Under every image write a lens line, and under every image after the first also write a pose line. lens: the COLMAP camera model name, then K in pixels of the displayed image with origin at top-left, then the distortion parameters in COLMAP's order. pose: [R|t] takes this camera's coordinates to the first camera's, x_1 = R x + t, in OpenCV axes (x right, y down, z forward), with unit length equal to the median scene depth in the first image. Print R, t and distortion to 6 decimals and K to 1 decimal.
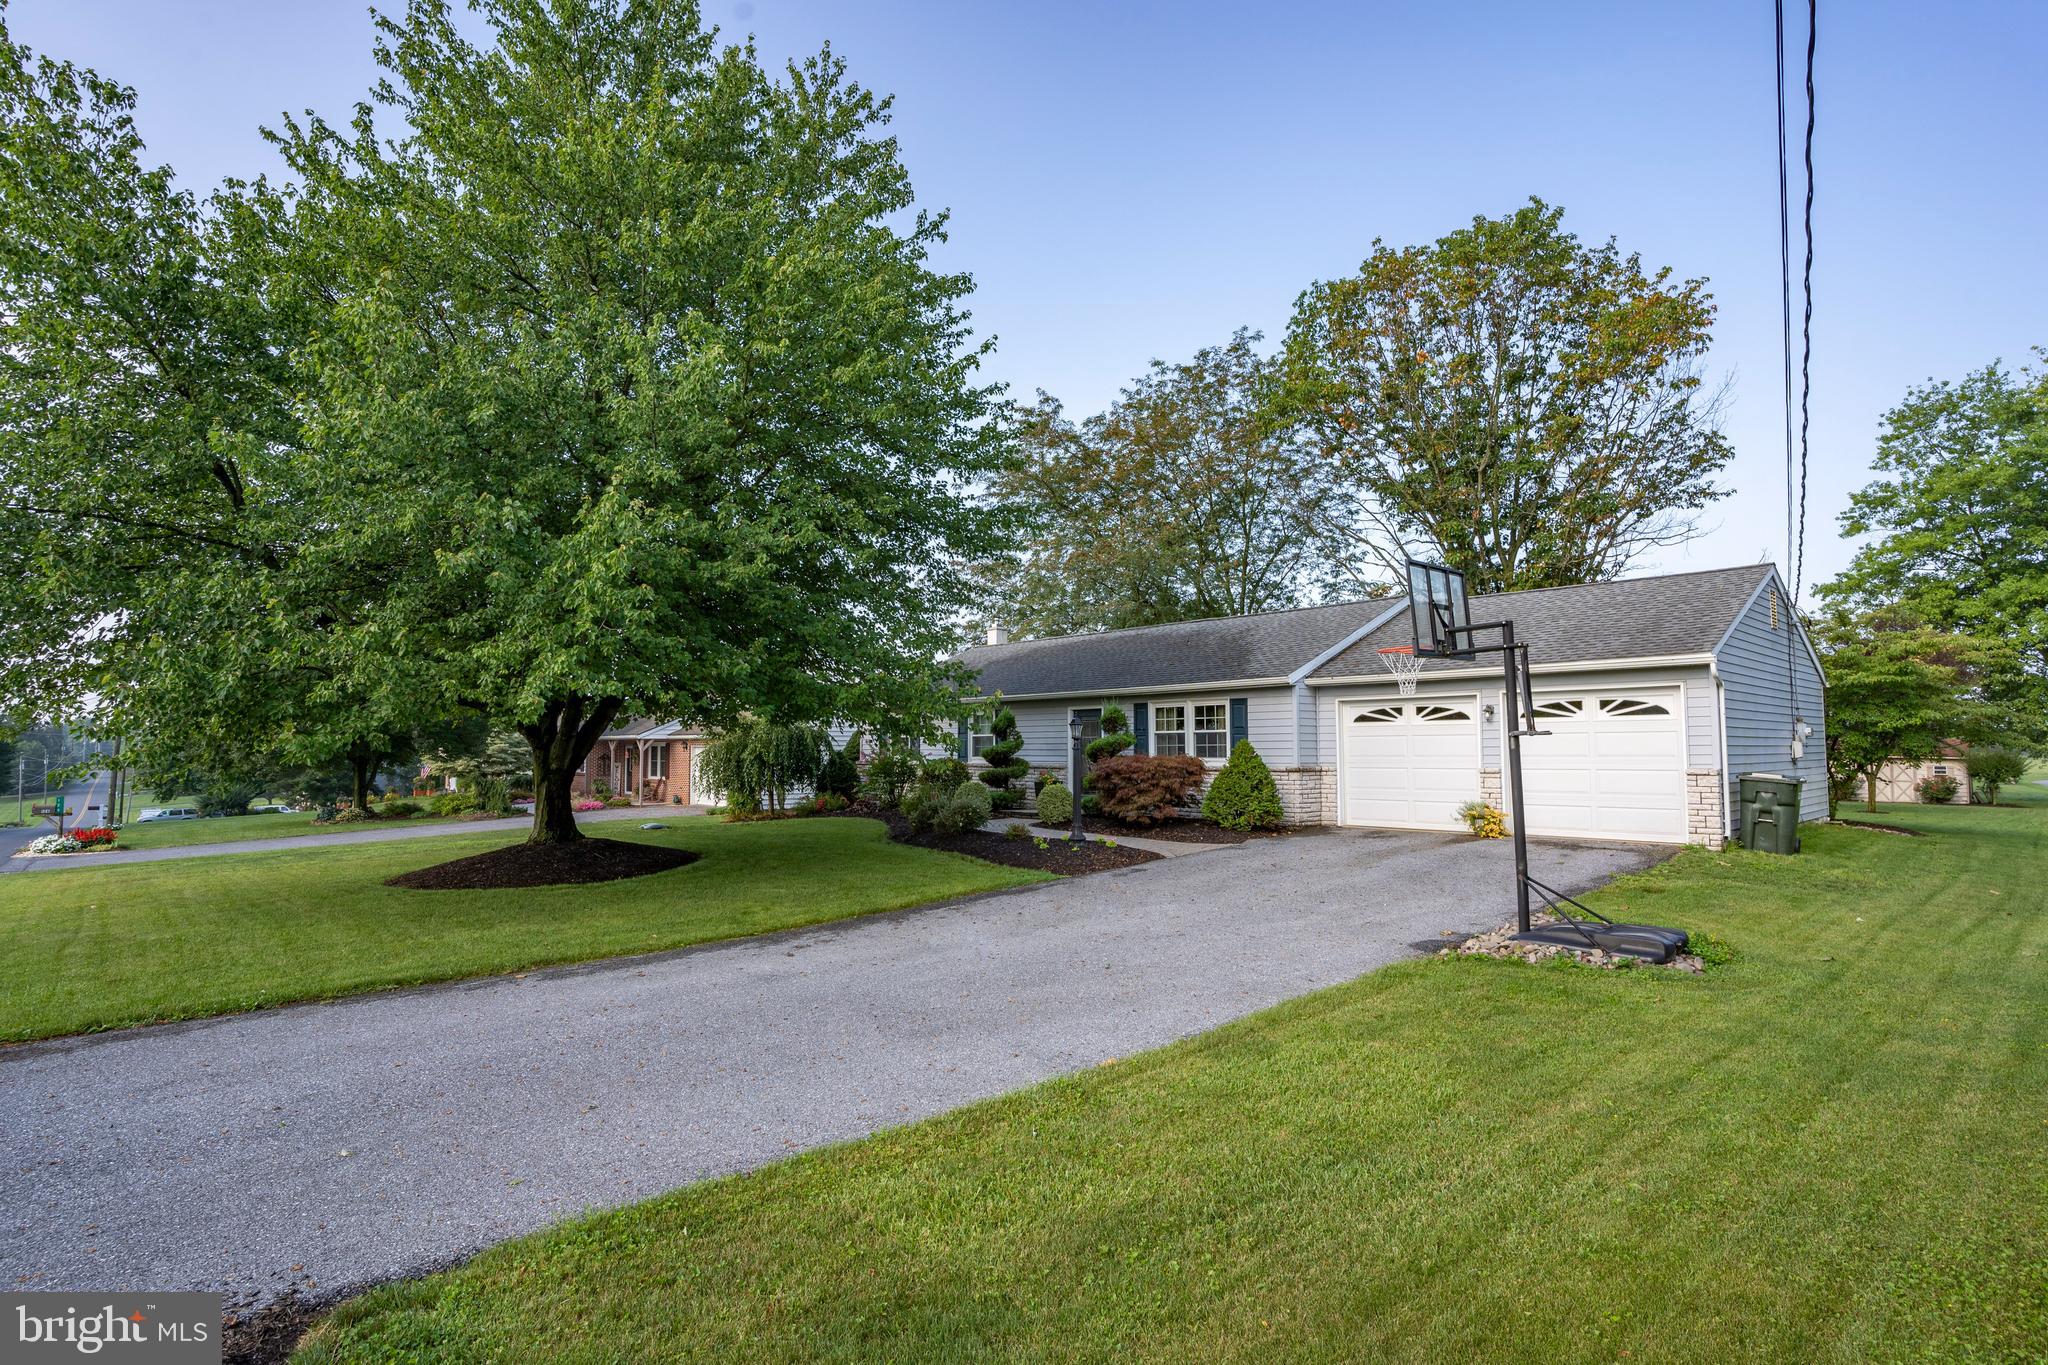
lens RADIAL K [[1051.9, 0, 1030.0], [0, 1051.9, 661.2], [0, 0, 1]] dist [-0.051304, 0.010135]
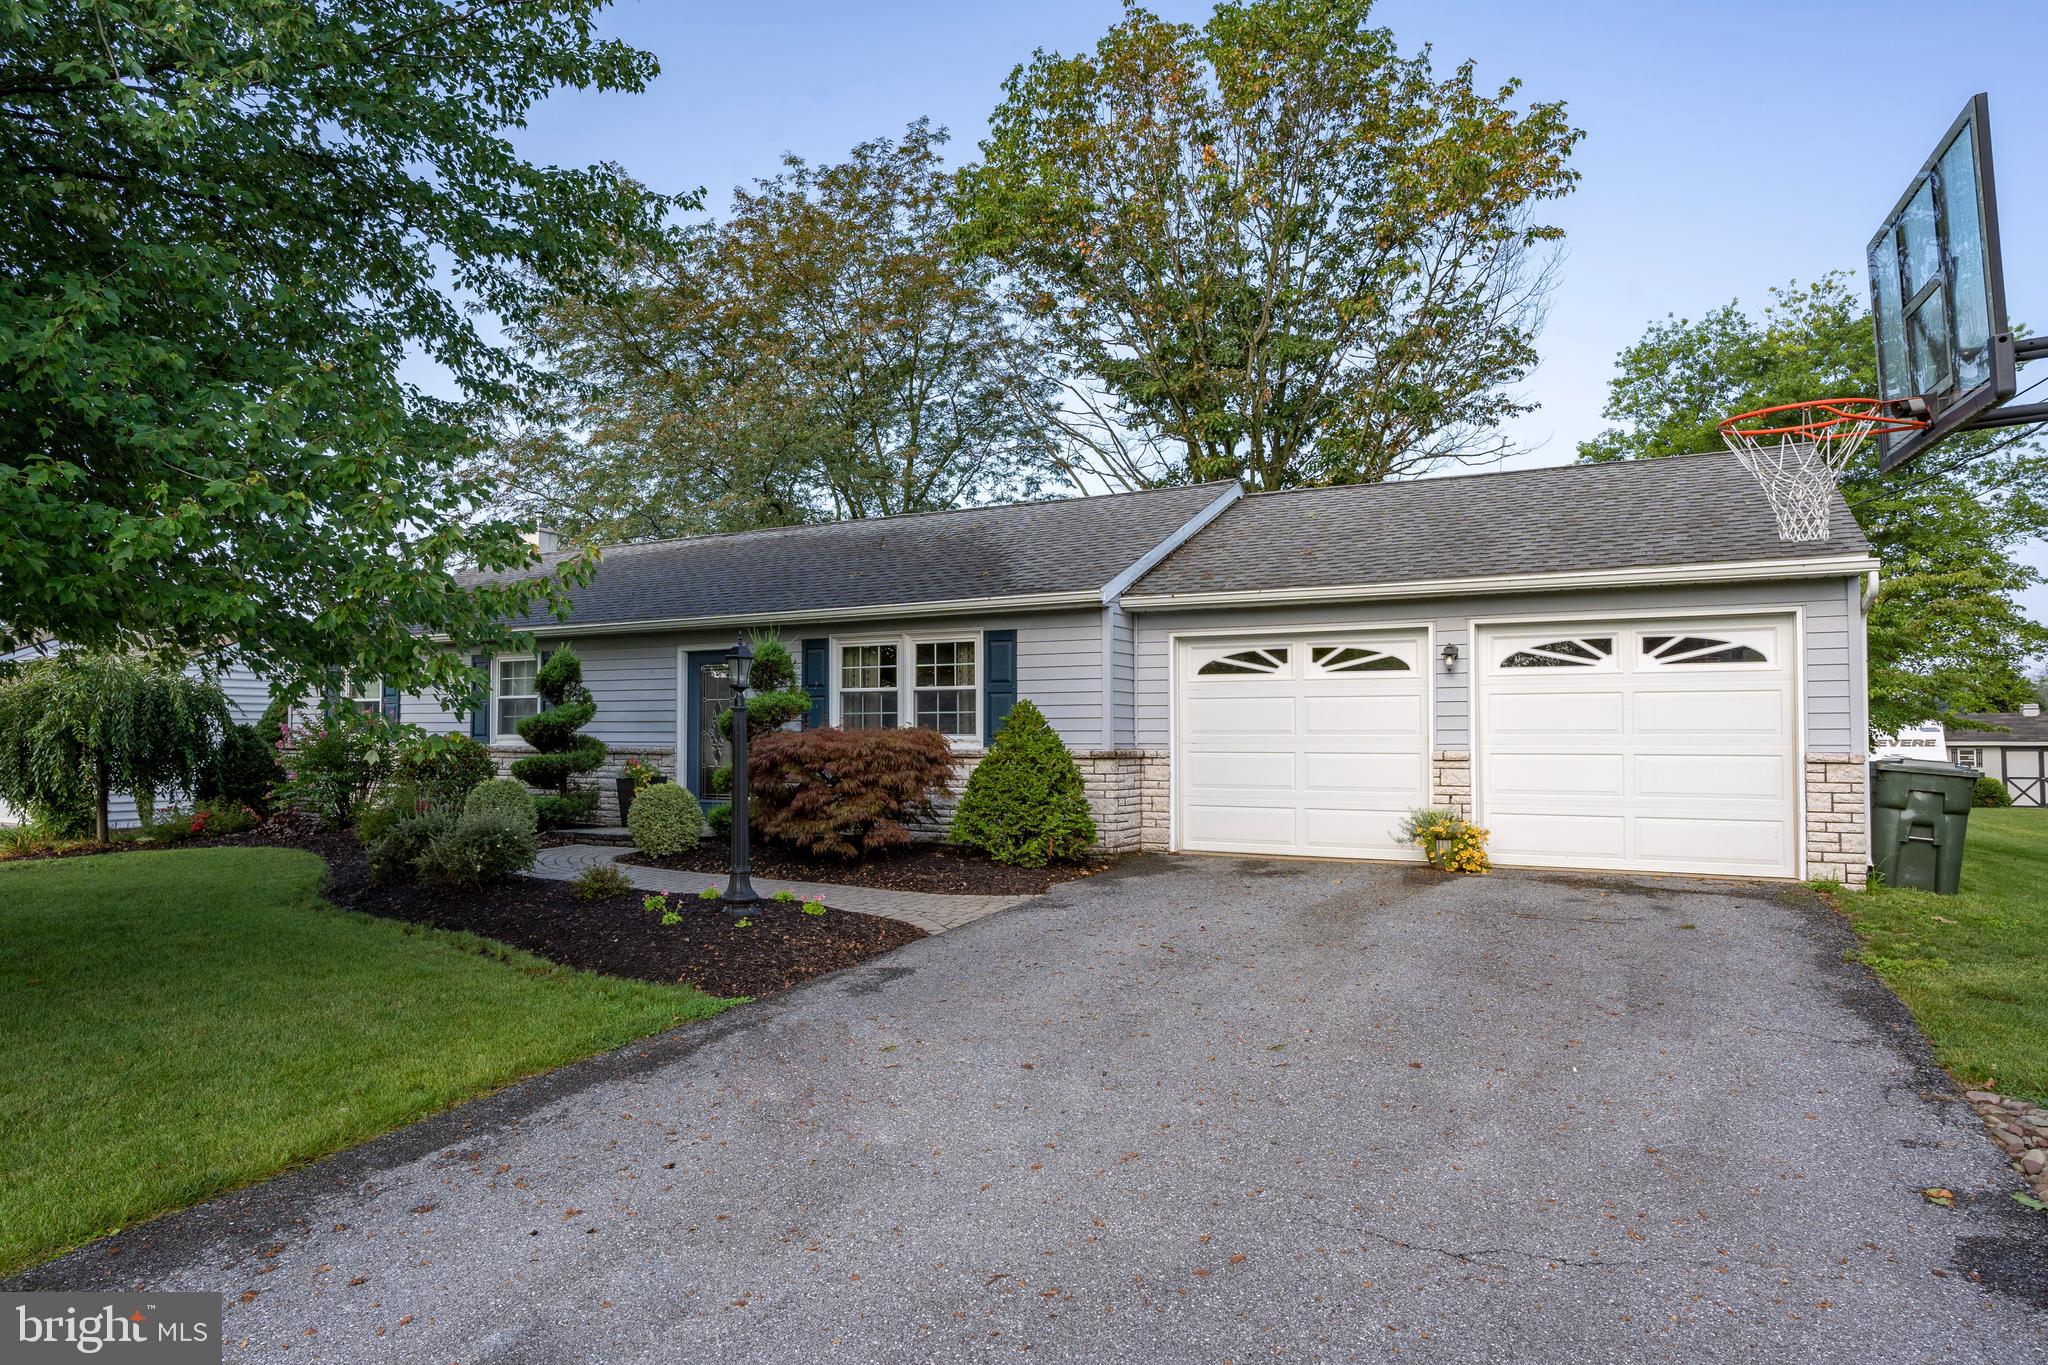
lens RADIAL K [[1259.5, 0, 970.6], [0, 1259.5, 695.2], [0, 0, 1]] dist [-0.037718, 0.009204]
pose [[0.951453, 0.013445, 0.307499, -0.025669], [-0.028973, 0.998522, 0.045990, 0.038794], [-0.306426, -0.052667, 0.950436, 0.348413]]
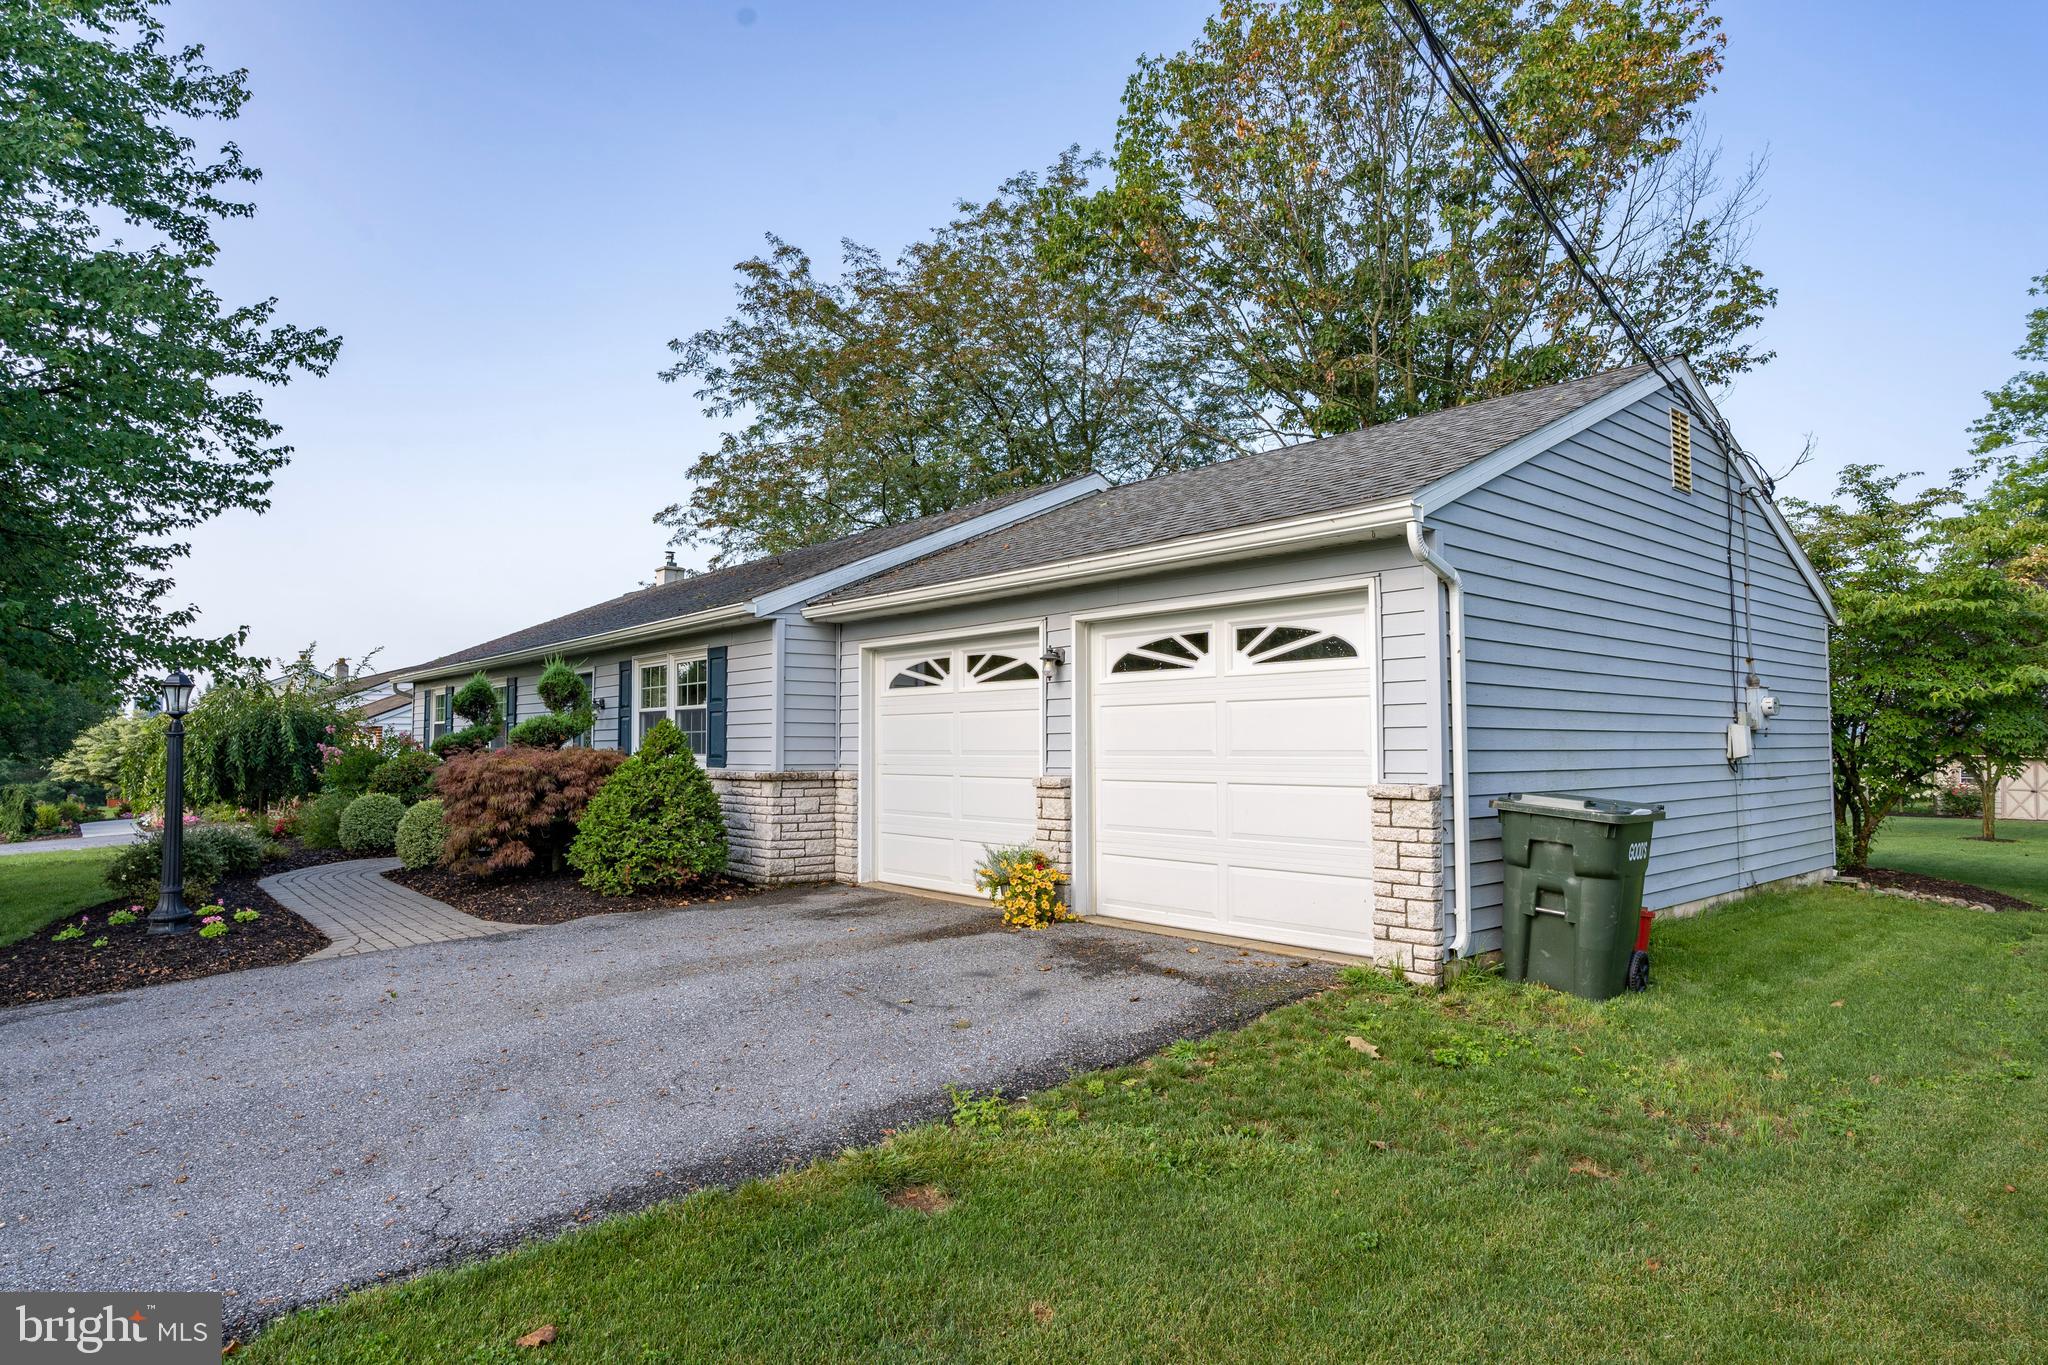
lens RADIAL K [[1174.1, 0, 1036.0], [0, 1174.1, 675.9], [0, 0, 1]] dist [-0.042475, 0.023556]
pose [[0.999477, -0.002040, -0.032270, 0.378072], [0.002778, 0.999735, 0.022844, 0.036241], [0.032215, -0.022922, 0.999218, 0.382212]]
